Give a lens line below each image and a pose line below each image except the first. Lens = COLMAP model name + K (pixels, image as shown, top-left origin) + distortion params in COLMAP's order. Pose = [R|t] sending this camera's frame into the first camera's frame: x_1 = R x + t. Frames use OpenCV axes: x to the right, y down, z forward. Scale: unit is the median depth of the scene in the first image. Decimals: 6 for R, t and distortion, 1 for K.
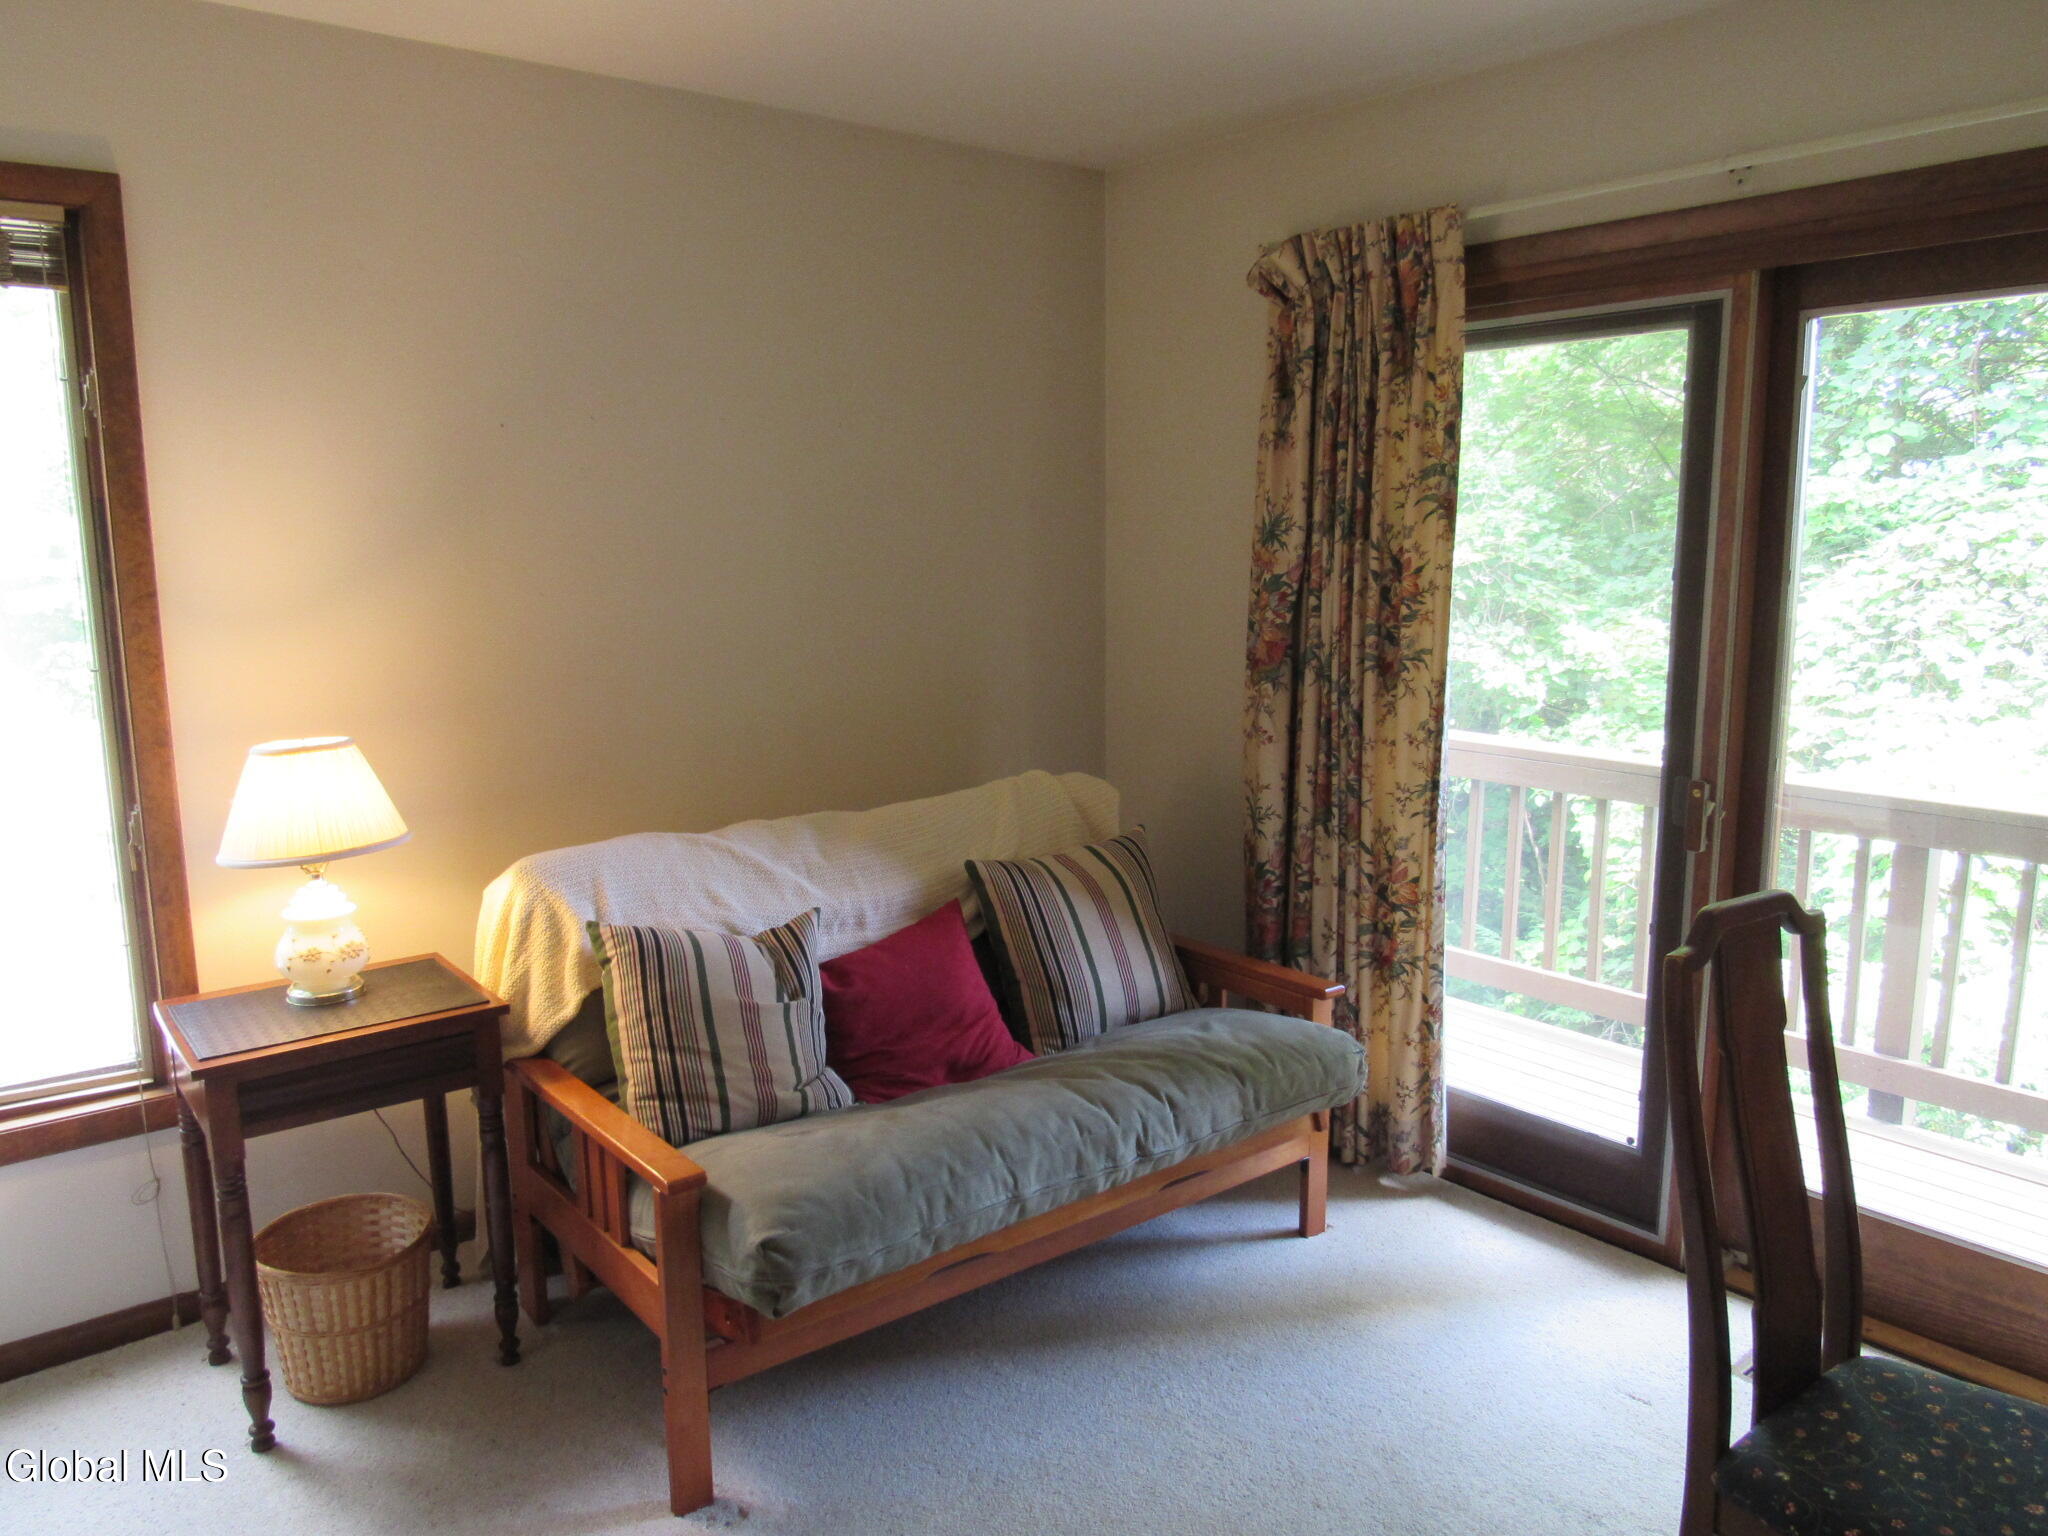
lens RADIAL K [[1471.0, 0, 1020.9], [0, 1471.0, 771.7], [0, 0, 1]] dist [-0.033616, 0.010855]
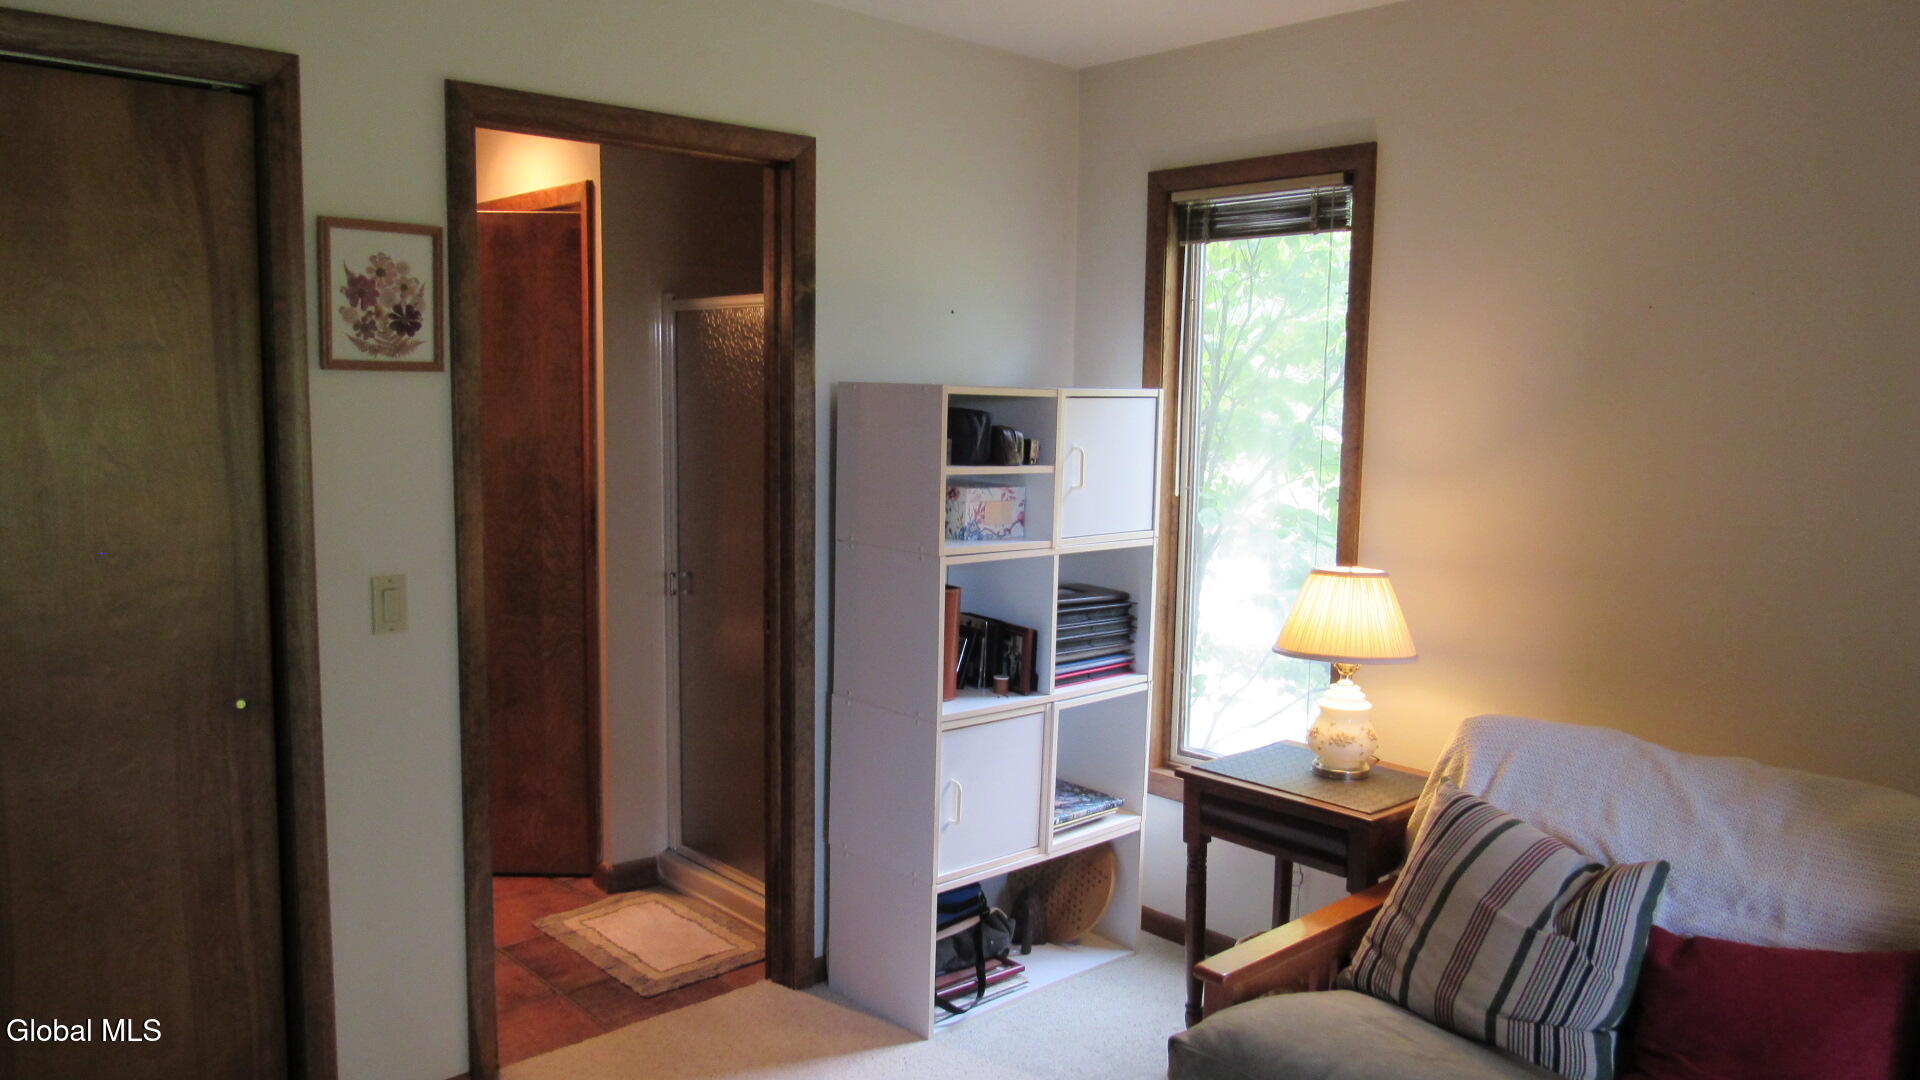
lens RADIAL K [[1377.2, 0, 958.5], [0, 1377.2, 544.2], [0, 0, 1]] dist [-0.020037, -0.003699]
pose [[0.056318, 0.121357, -0.991010, 0.657059], [-0.176988, 0.978079, 0.109715, -0.110784], [0.982600, 0.169218, 0.076562, 0.558831]]
